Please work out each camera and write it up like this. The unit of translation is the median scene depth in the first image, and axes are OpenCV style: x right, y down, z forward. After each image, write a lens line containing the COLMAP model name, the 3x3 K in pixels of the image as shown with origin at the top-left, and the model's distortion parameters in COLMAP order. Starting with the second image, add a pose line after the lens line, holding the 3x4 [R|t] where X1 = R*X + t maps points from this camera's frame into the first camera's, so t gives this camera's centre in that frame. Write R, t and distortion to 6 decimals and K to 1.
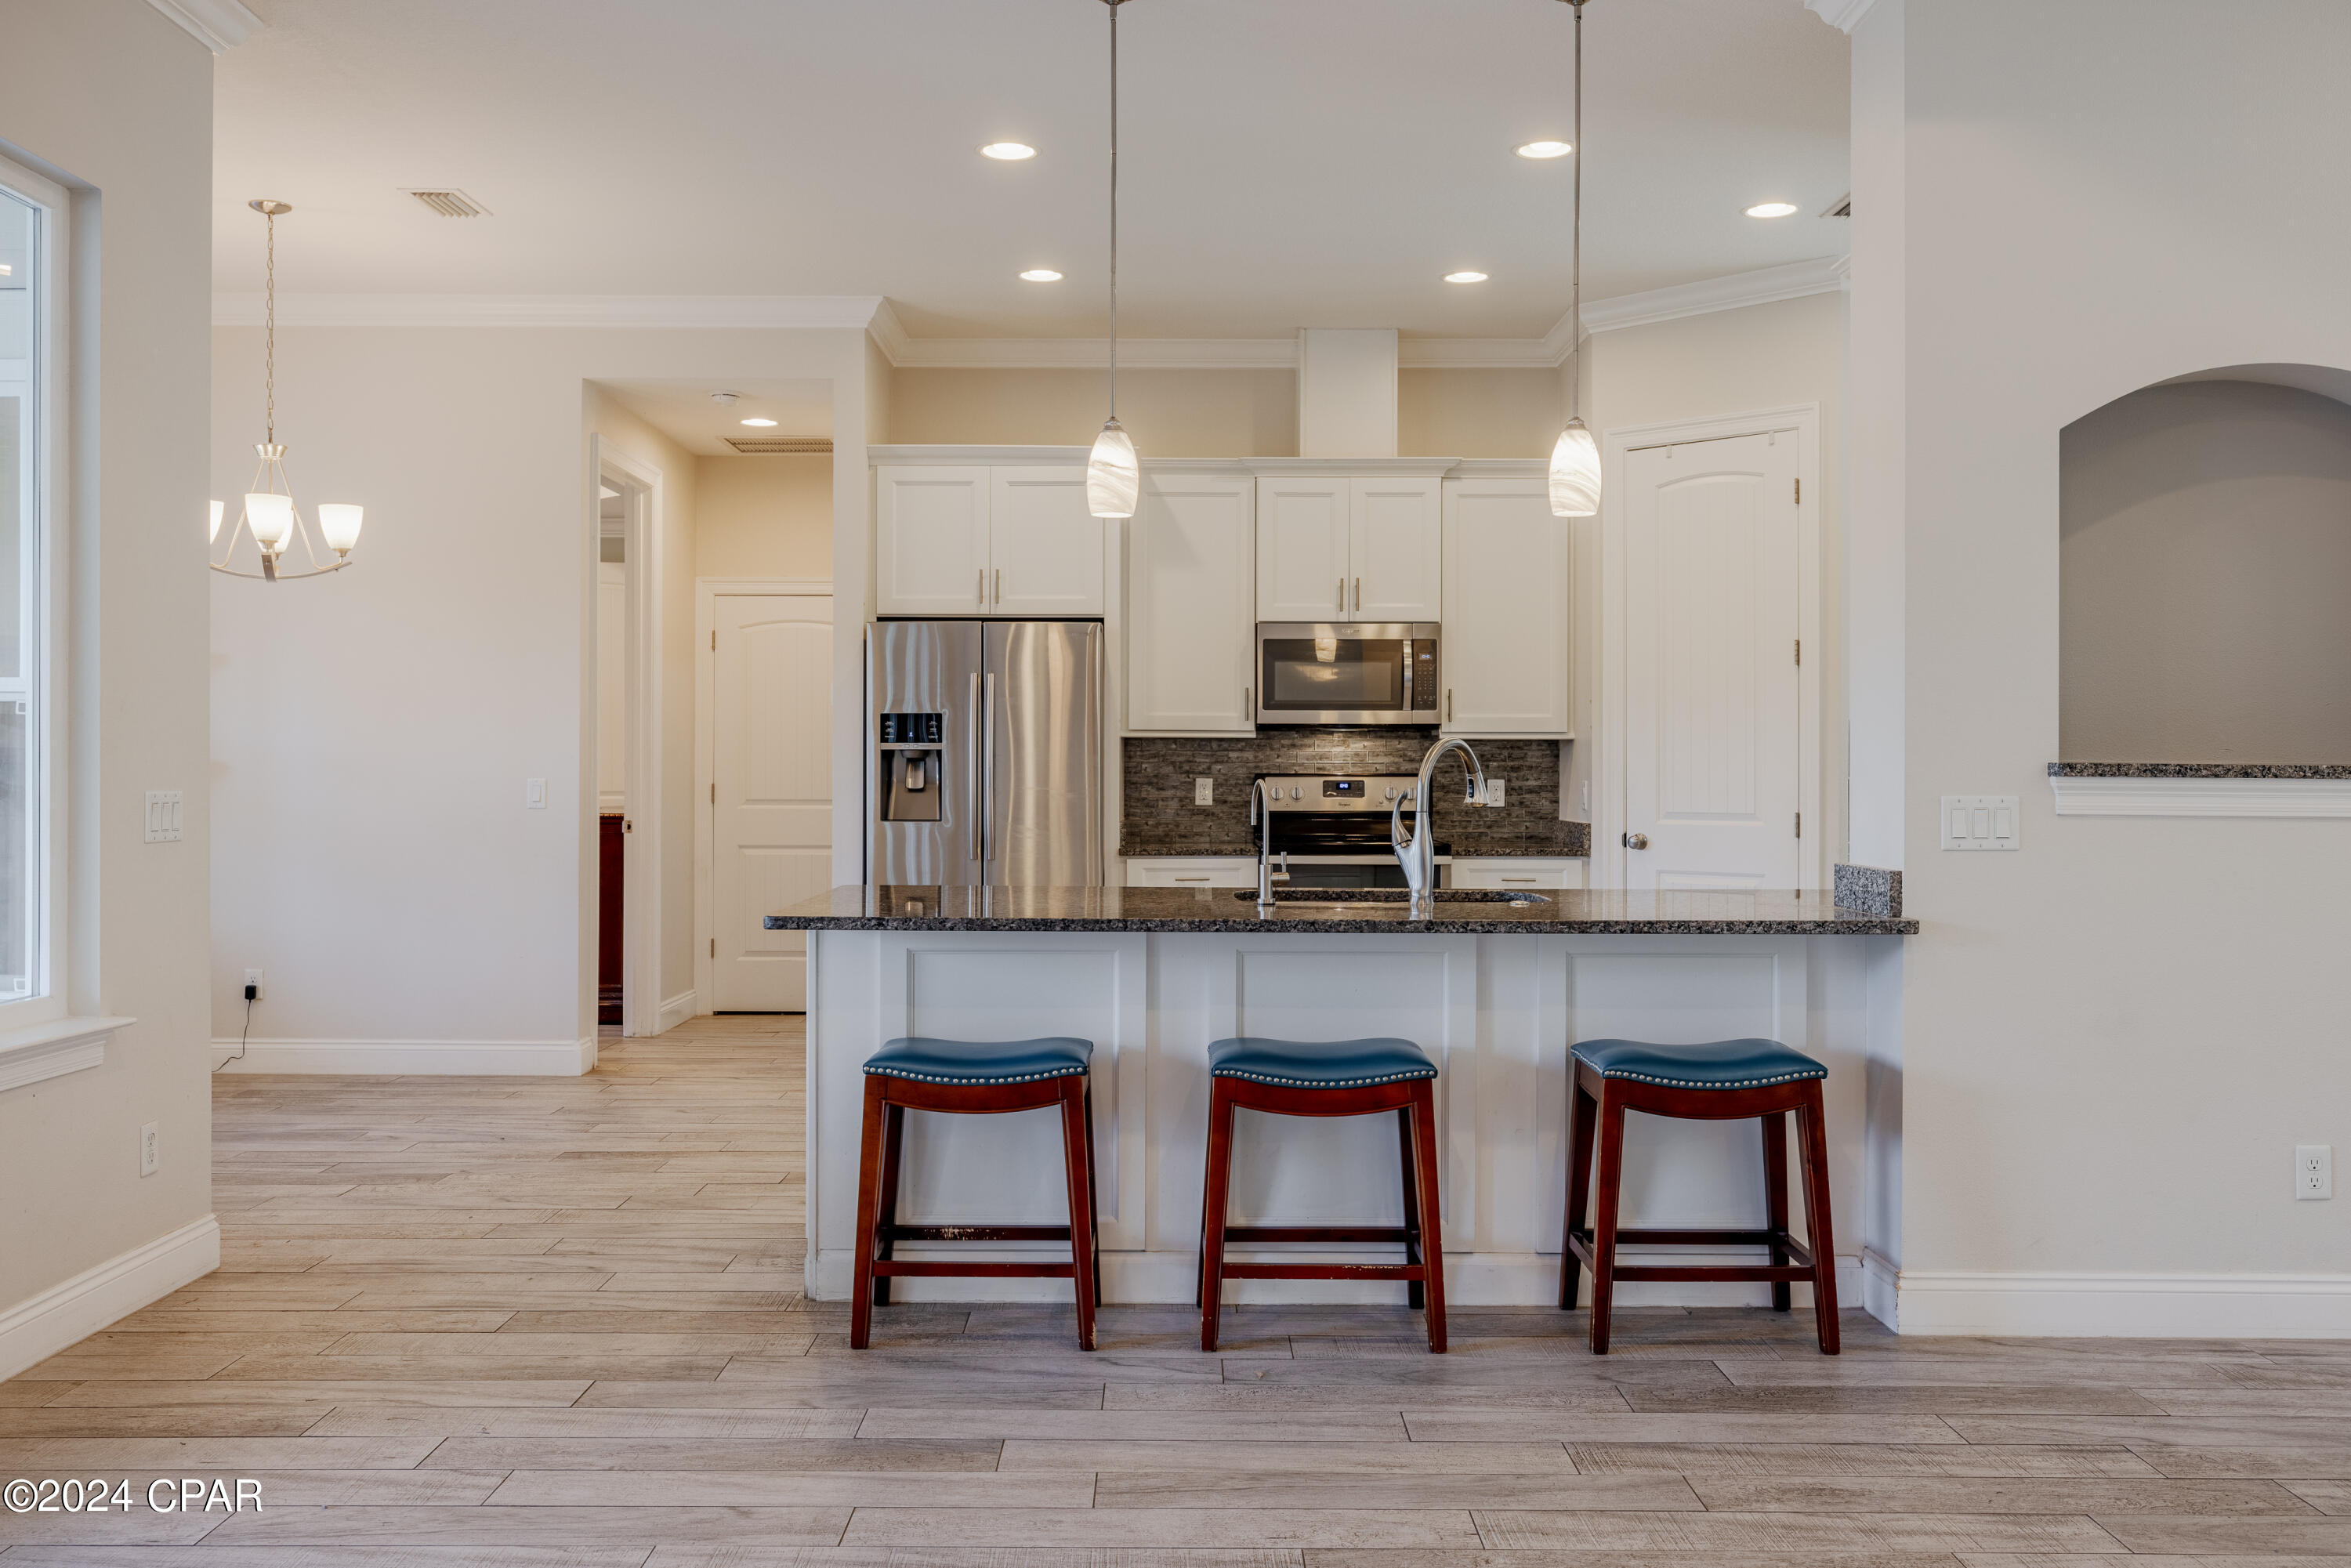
lens RADIAL K [[2018.4, 0, 1061.9], [0, 2018.4, 775.6], [0, 0, 1]] dist [0.005733, 0.005241]
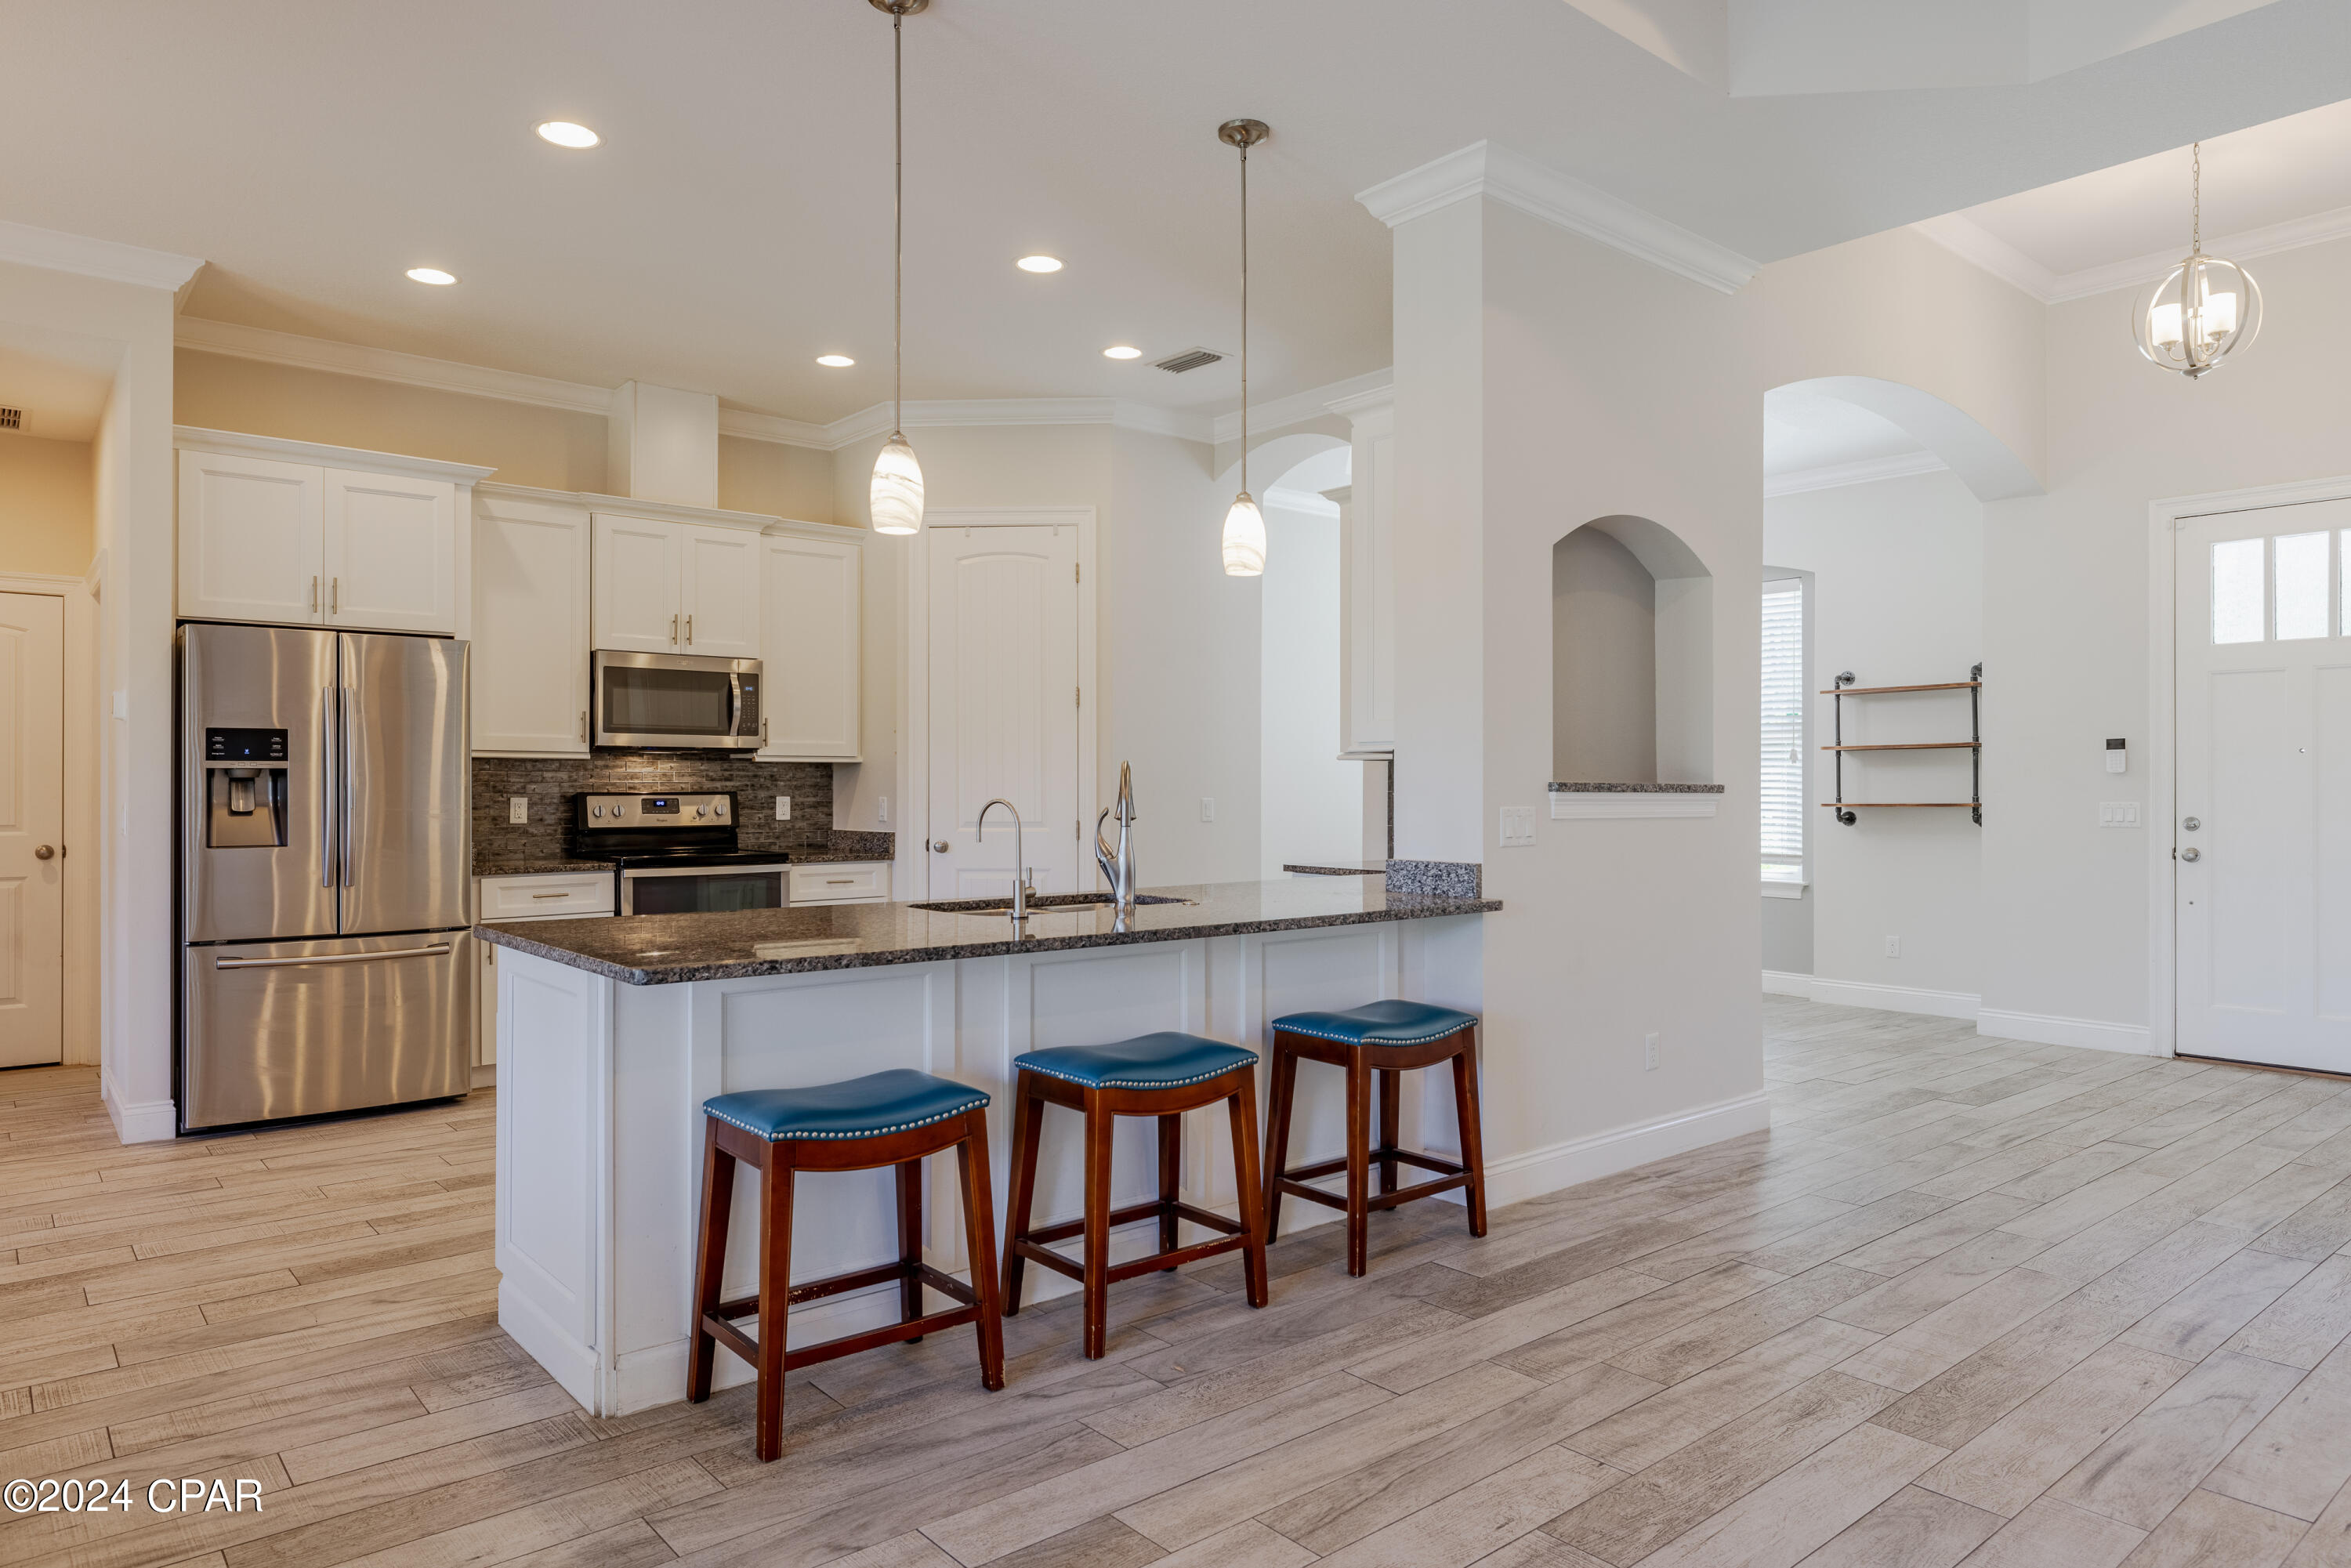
lens RADIAL K [[1507.6, 0, 1175.5], [0, 1507.6, 784.0], [0, 0, 1]] dist [-0.000666, 0.000090]
pose [[0.736685, -0.001833, 0.676234, -0.380529], [0.005074, 0.999983, -0.002818, -0.003242], [-0.676218, 0.005507, 0.736681, 0.376682]]
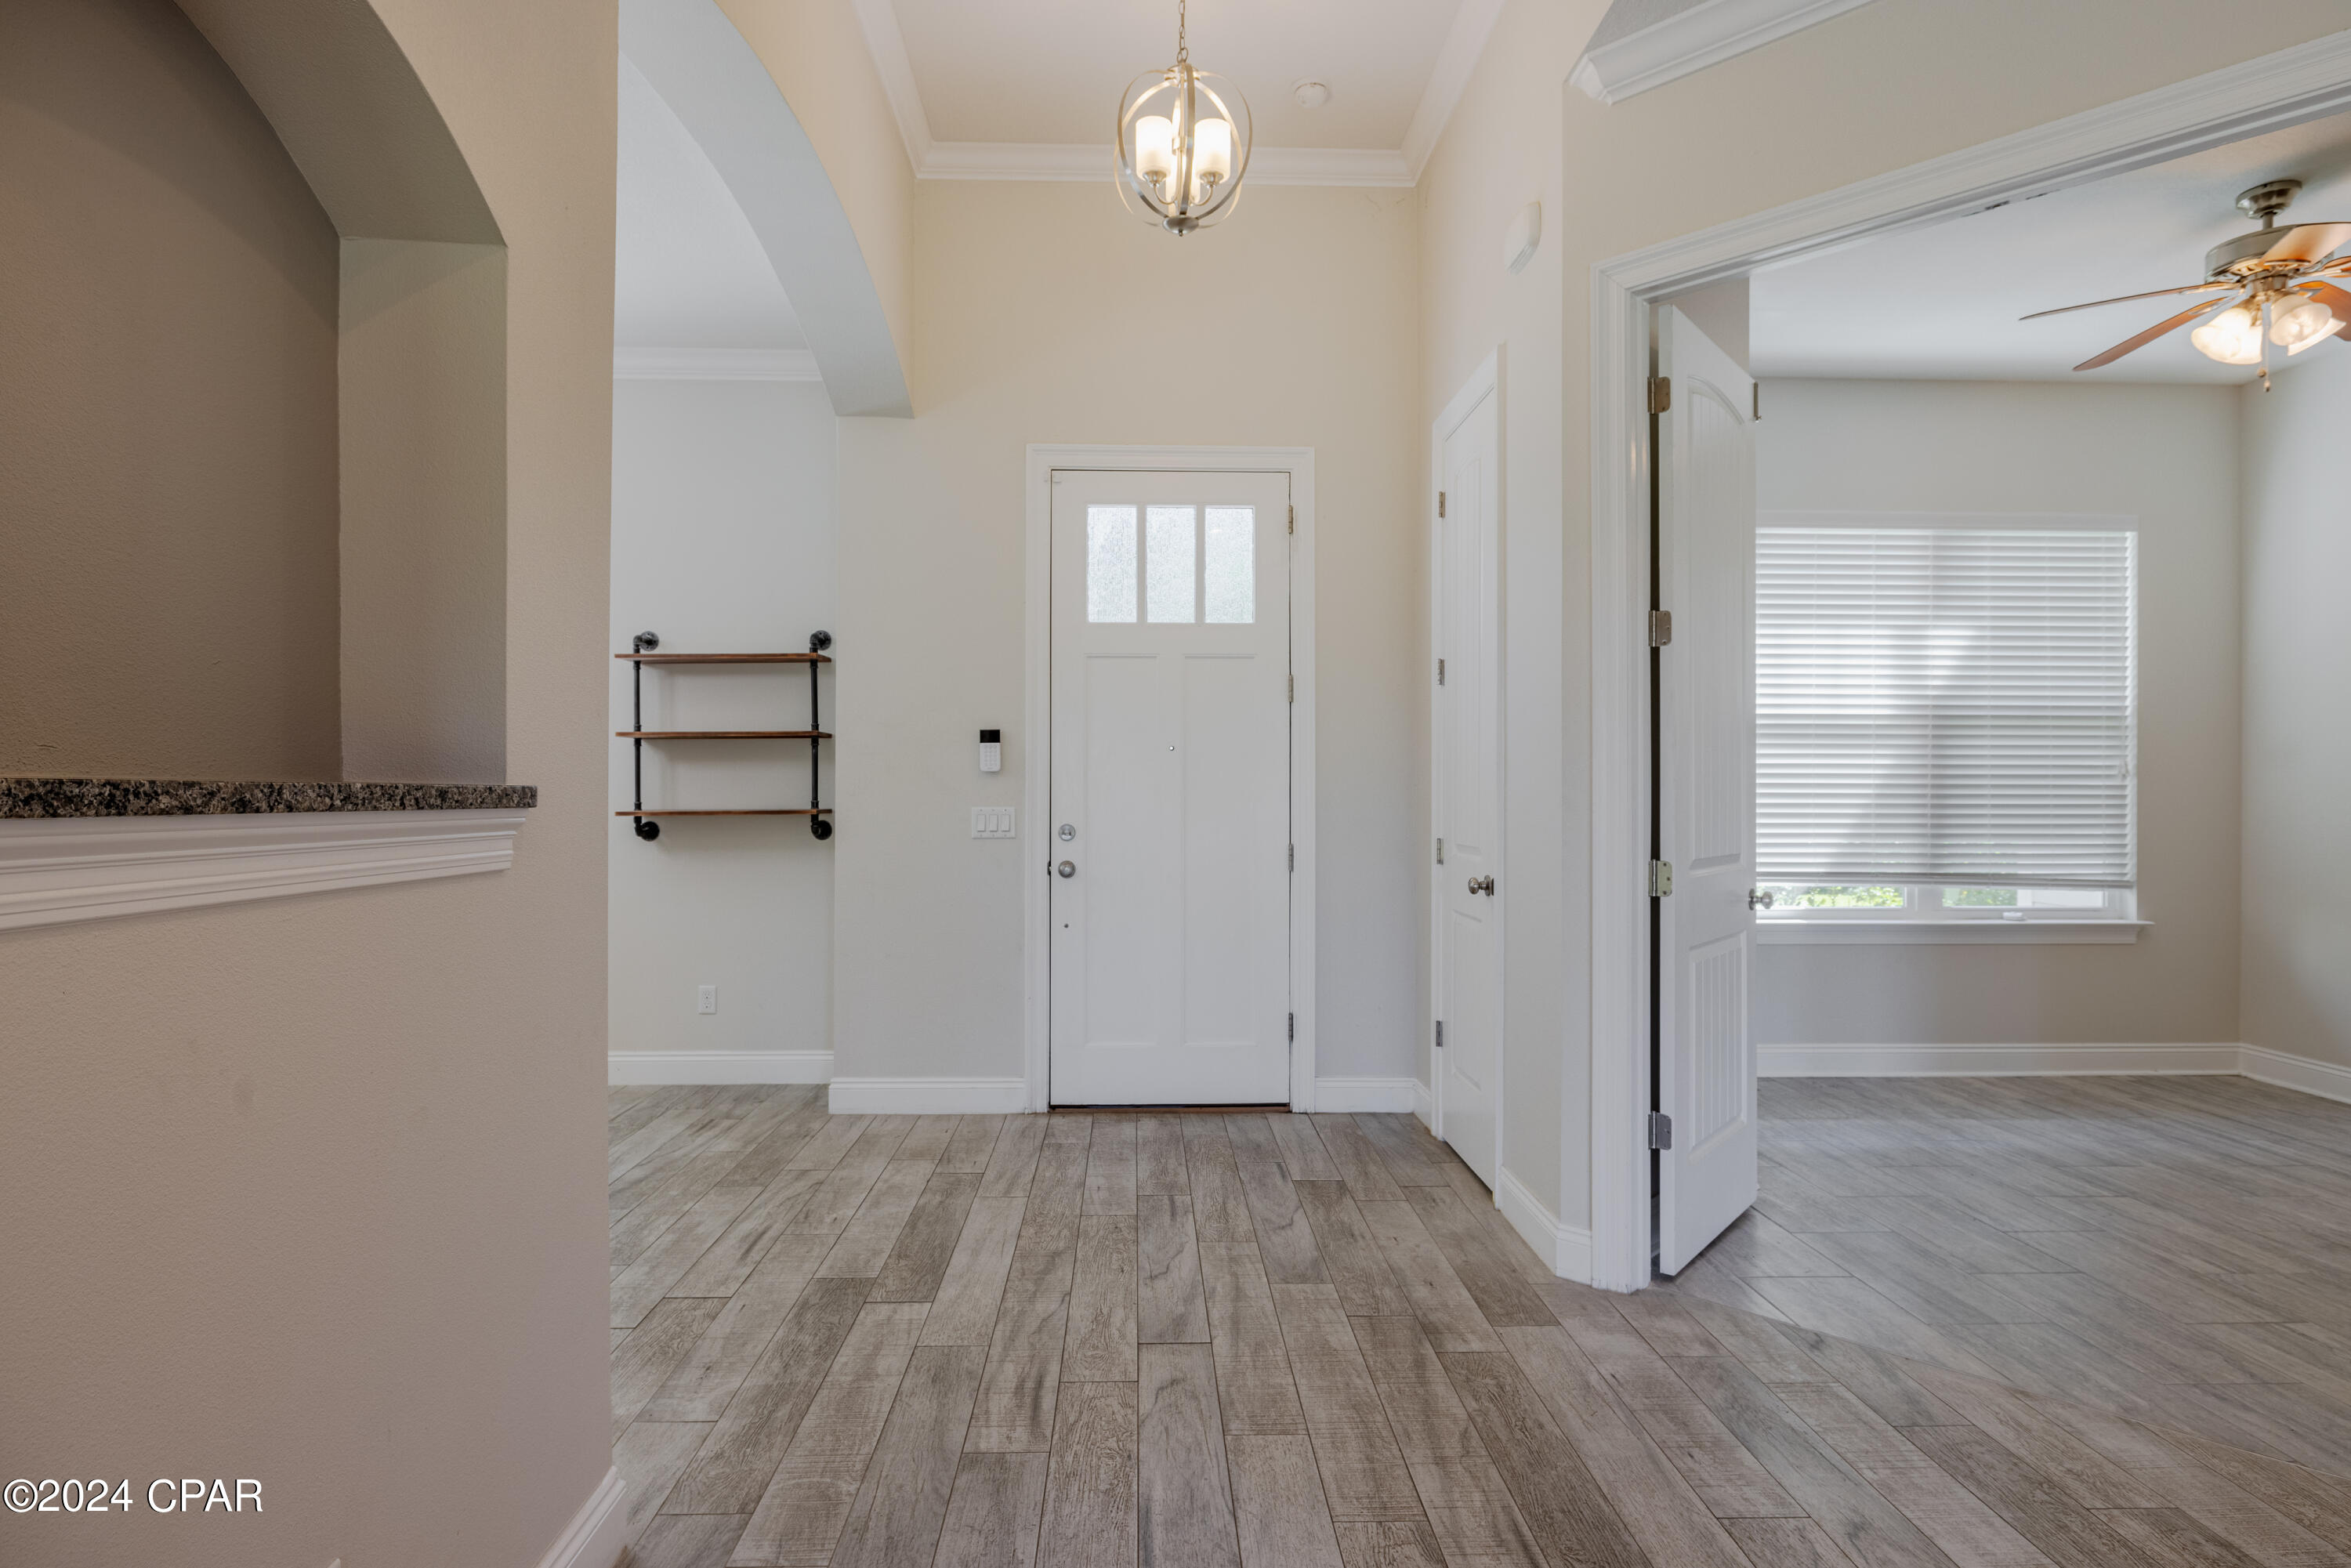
lens RADIAL K [[1255.9, 0, 1167.3], [0, 1255.9, 778.1], [0, 0, 1]] dist [-0.014448, 0.001335]
pose [[-0.052243, 0.003699, 0.998628, 0.292456], [0.003099, 0.999989, -0.003542, -0.004324], [-0.998630, 0.002910, -0.052254, 0.754951]]
